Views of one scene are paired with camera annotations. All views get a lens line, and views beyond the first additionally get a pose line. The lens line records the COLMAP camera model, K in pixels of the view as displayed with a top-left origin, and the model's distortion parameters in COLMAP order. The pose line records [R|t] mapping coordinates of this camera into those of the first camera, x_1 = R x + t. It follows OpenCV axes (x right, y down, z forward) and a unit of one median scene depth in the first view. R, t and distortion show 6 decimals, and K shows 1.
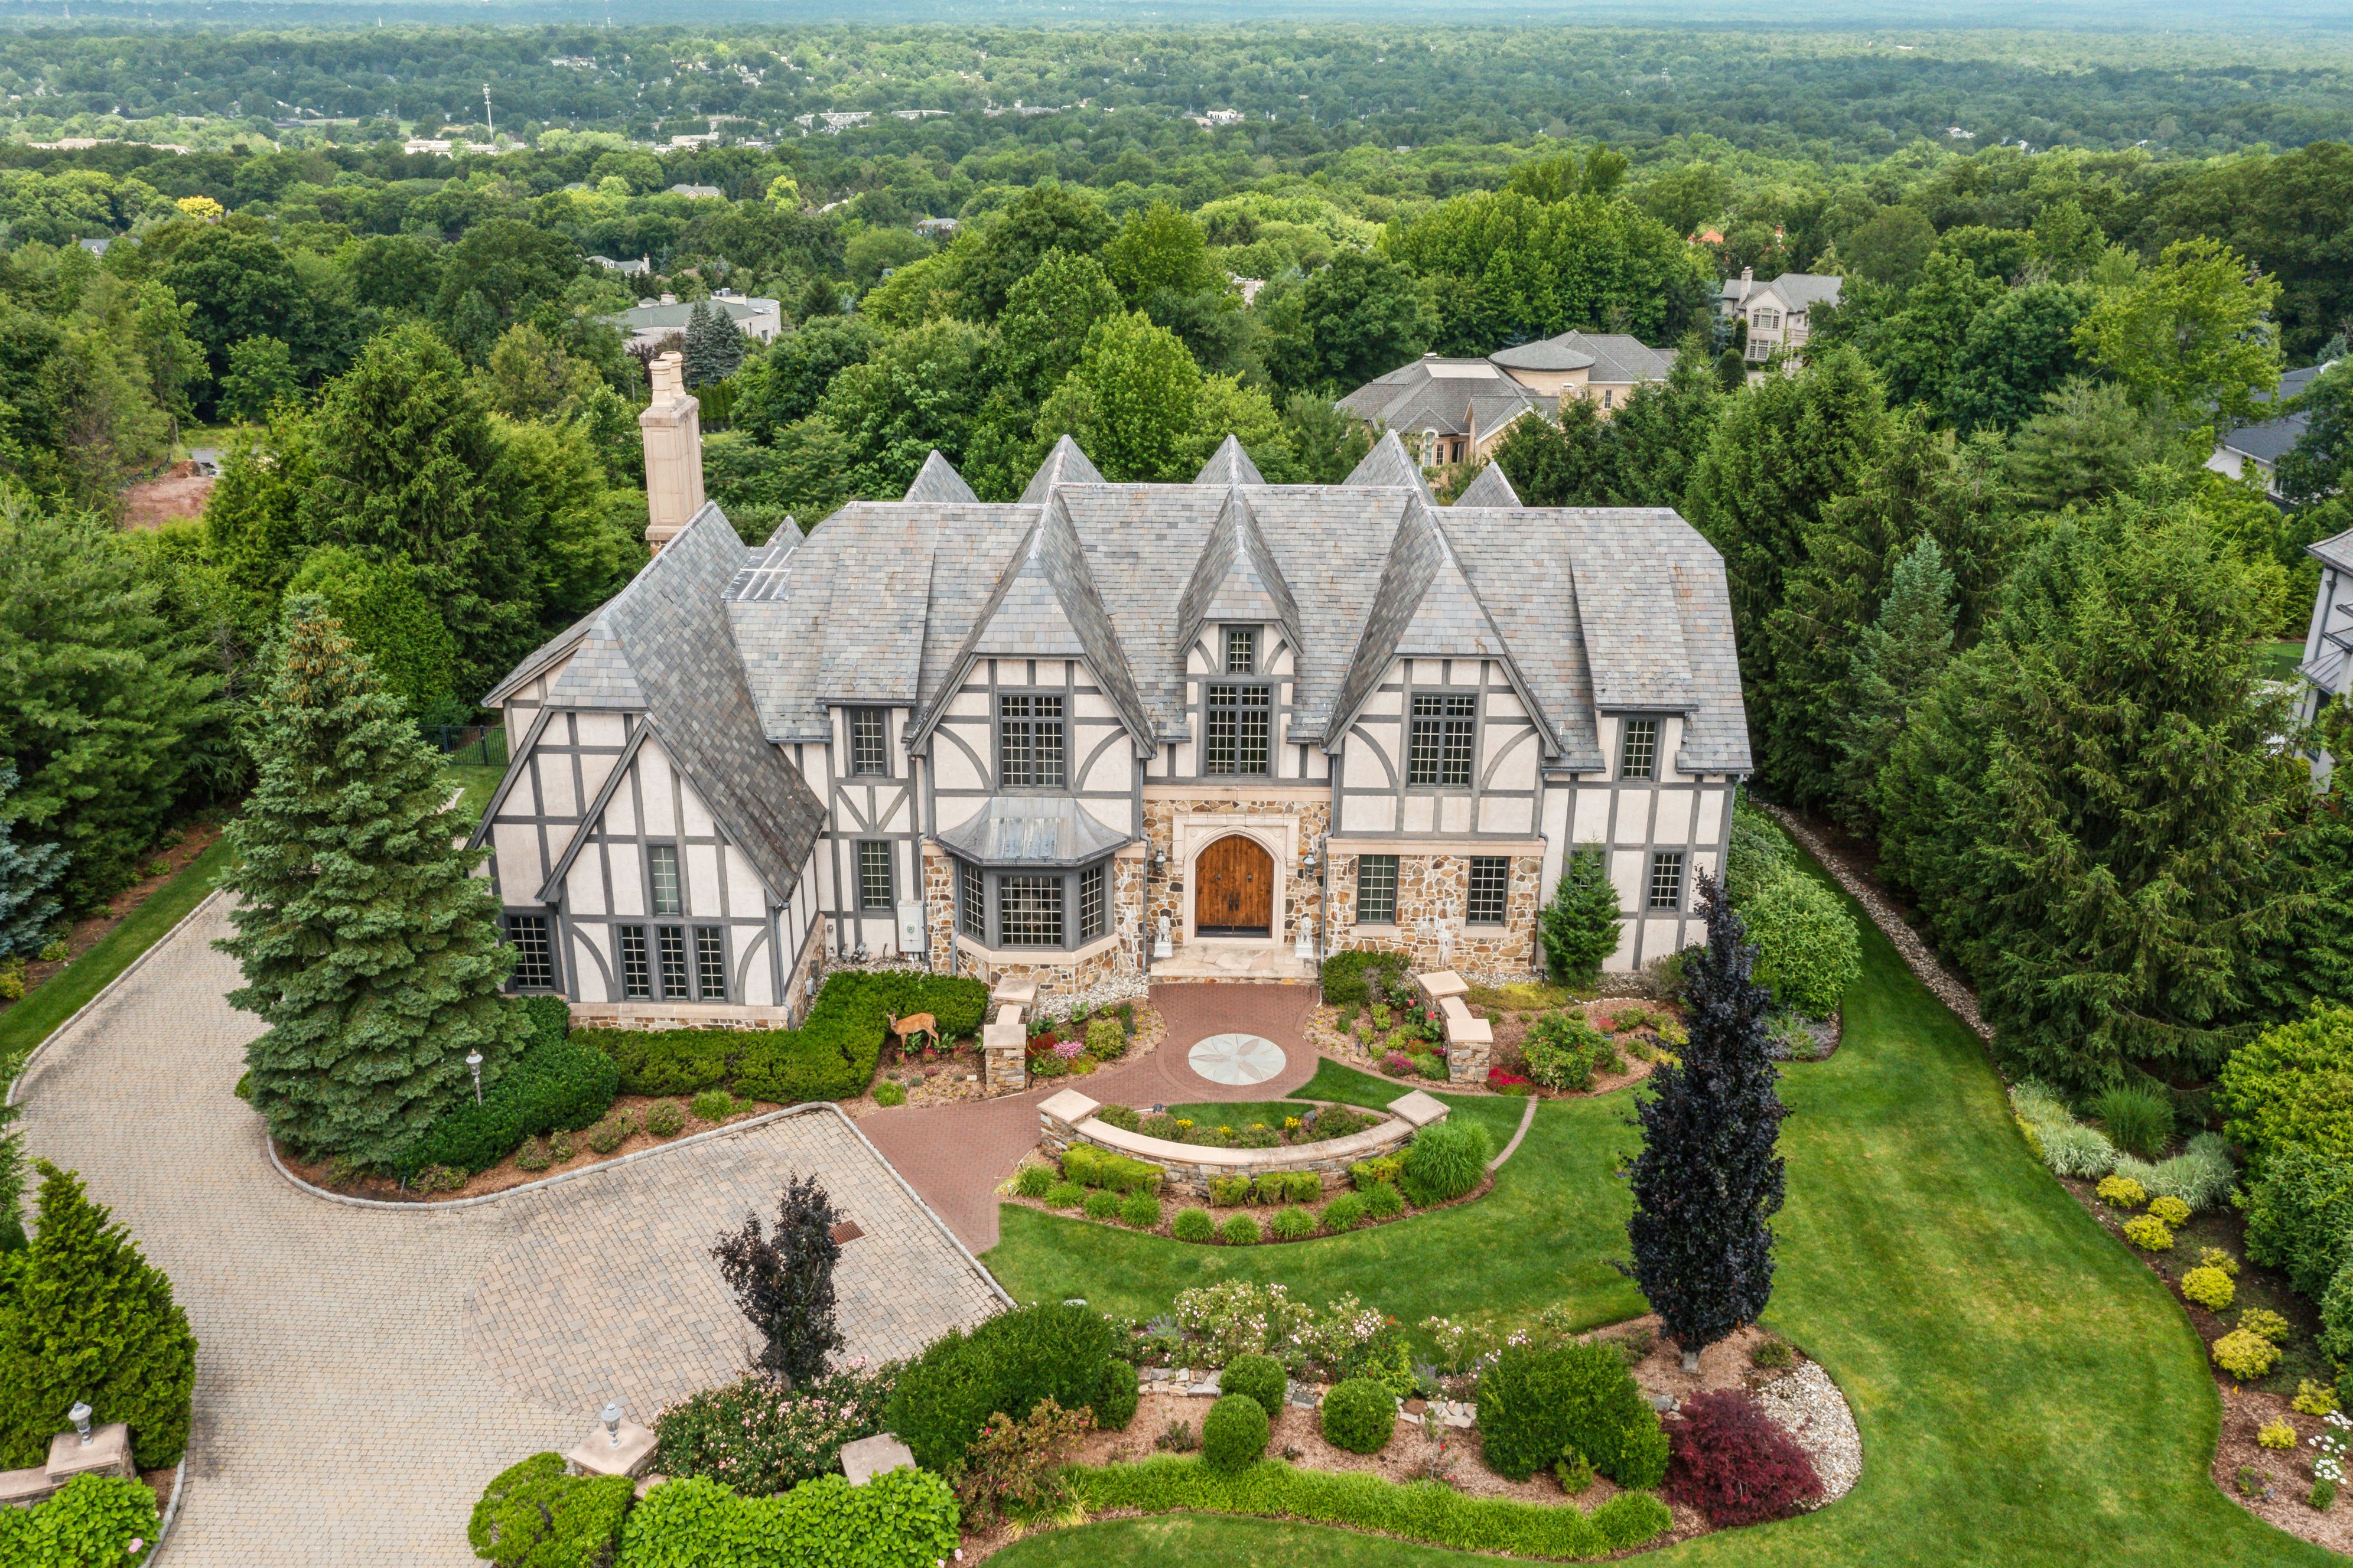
lens RADIAL K [[1866.8, 0, 1158.7], [0, 1866.8, 786.3], [0, 0, 1]] dist [0.003739, -0.006227]
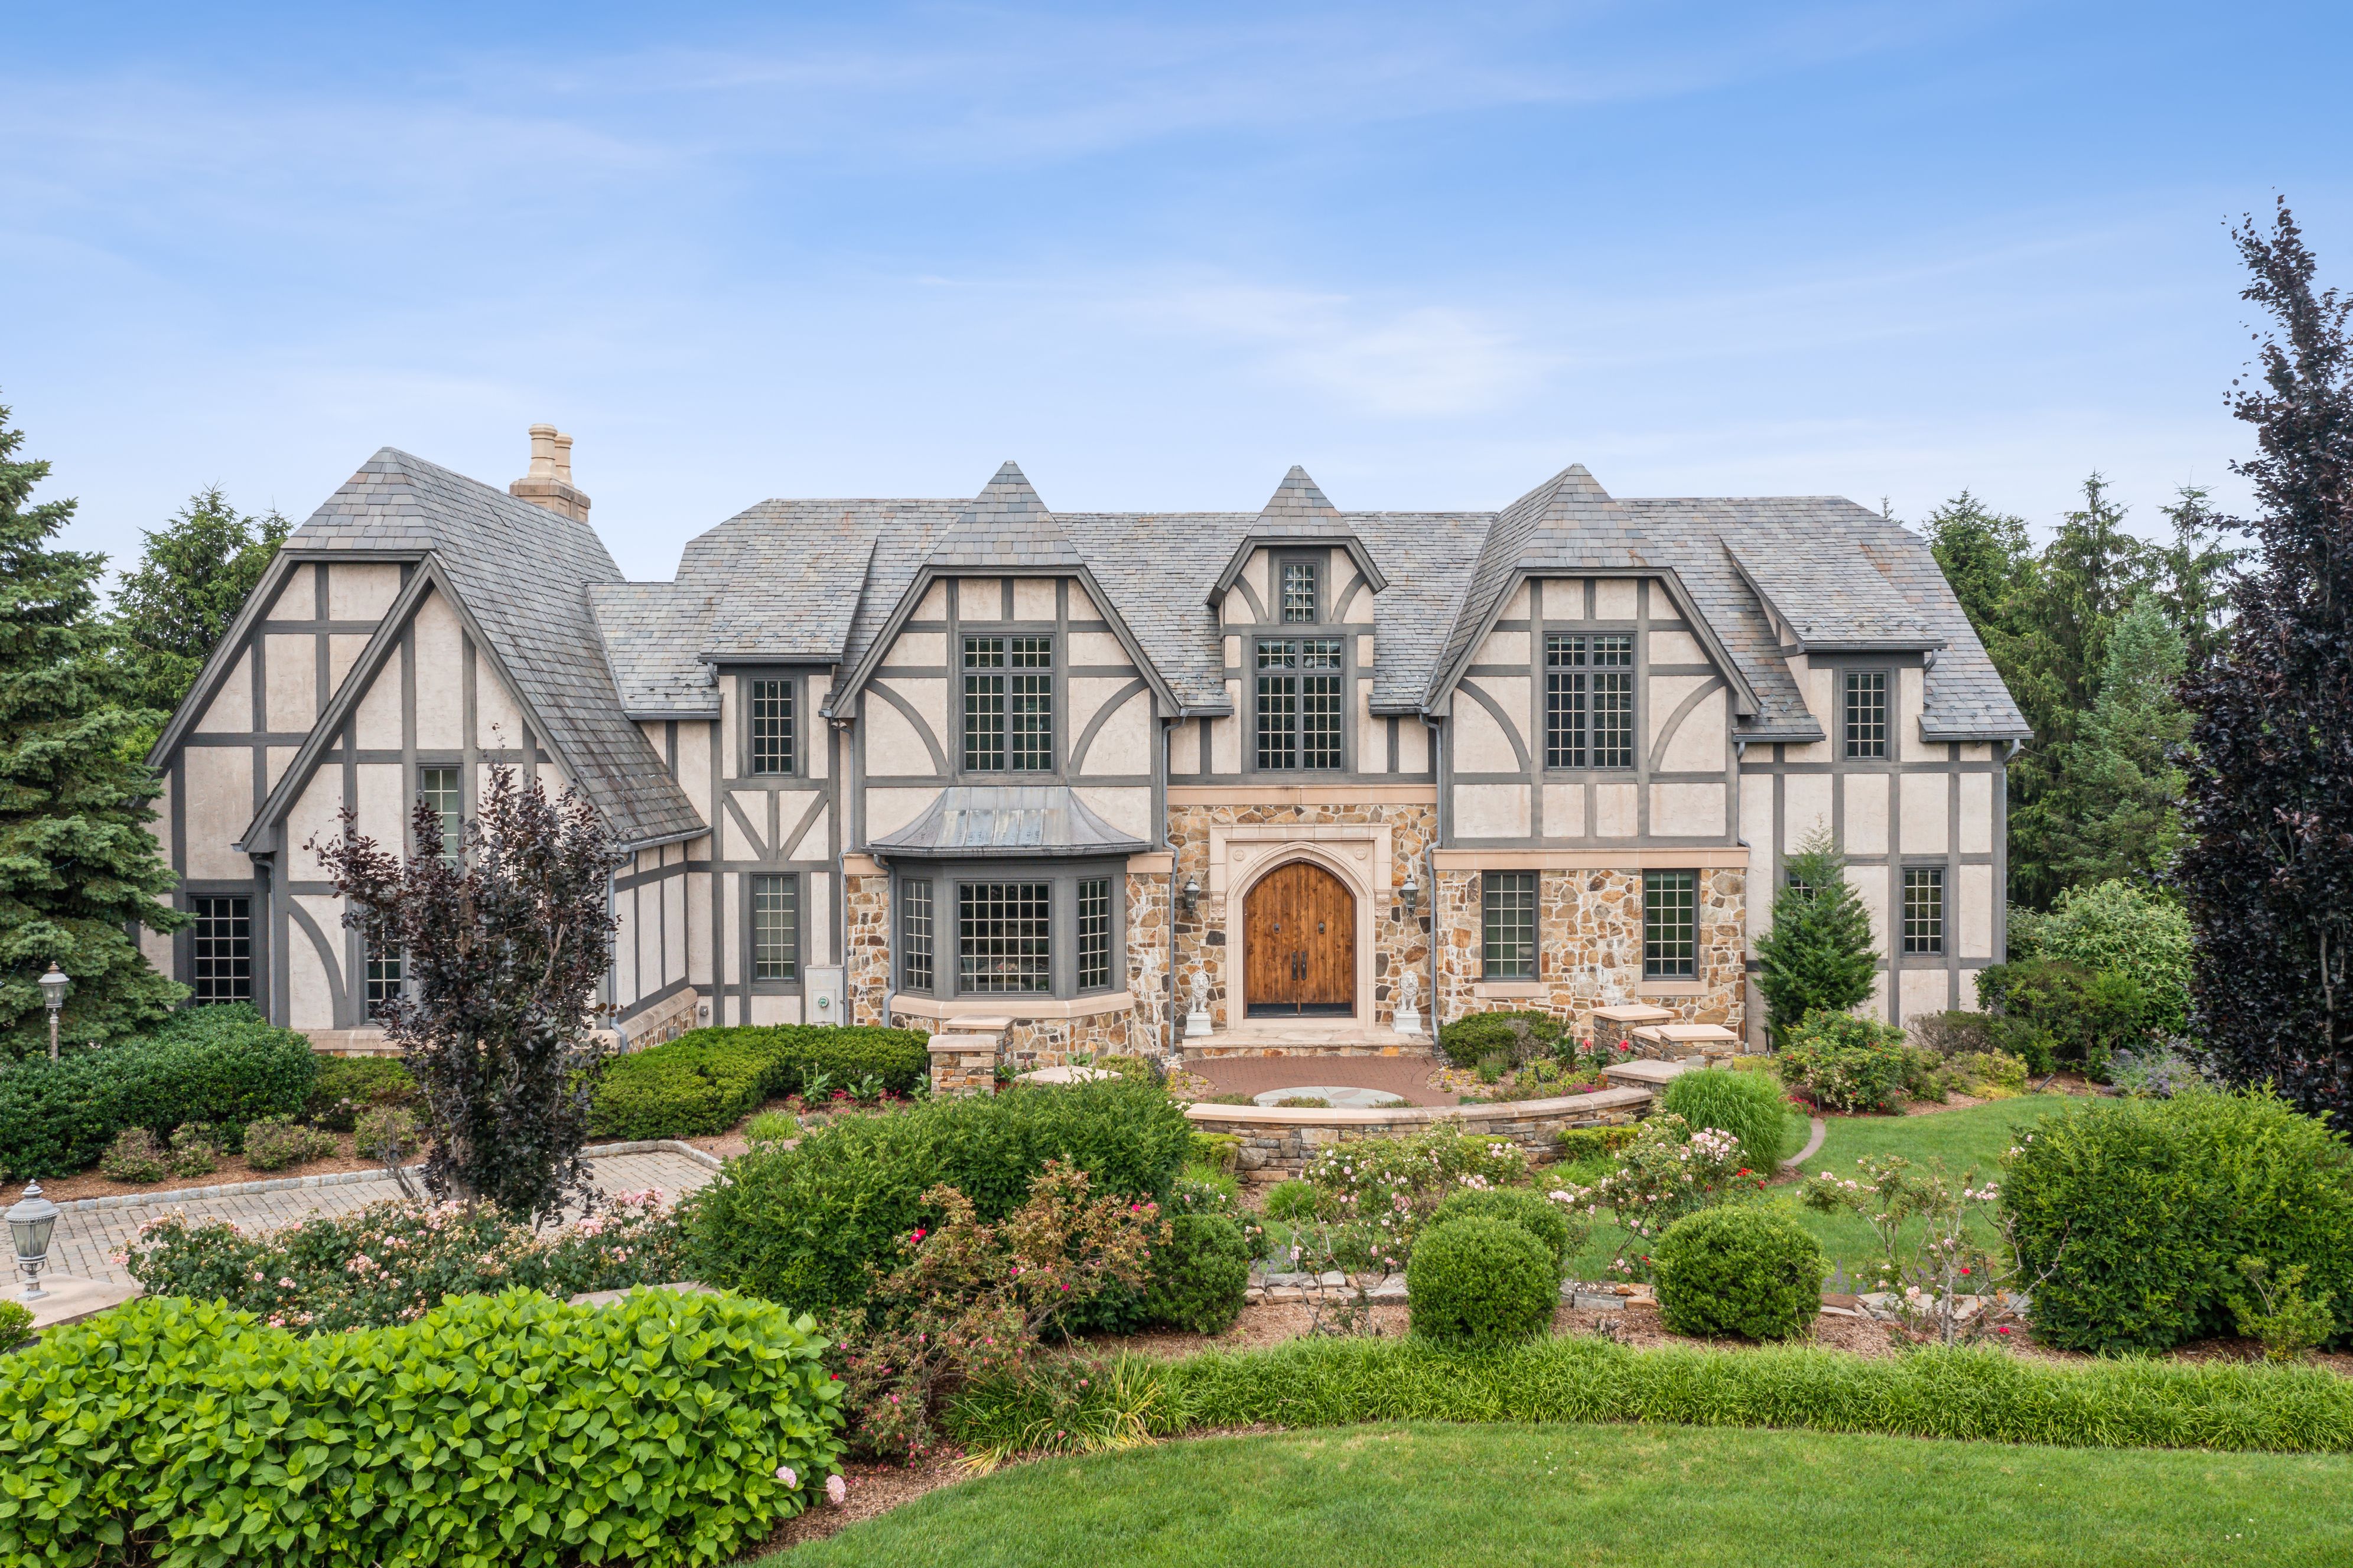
lens RADIAL K [[1908.3, 0, 1176.5], [0, 1908.3, 784.0], [0, 0, 1]] dist [-0.005755, 0.003153]
pose [[0.999474, -0.010758, 0.030591, -0.026440], [0.020008, 0.946982, -0.320662, 0.230531], [-0.025519, 0.321105, 0.946700, 0.327859]]
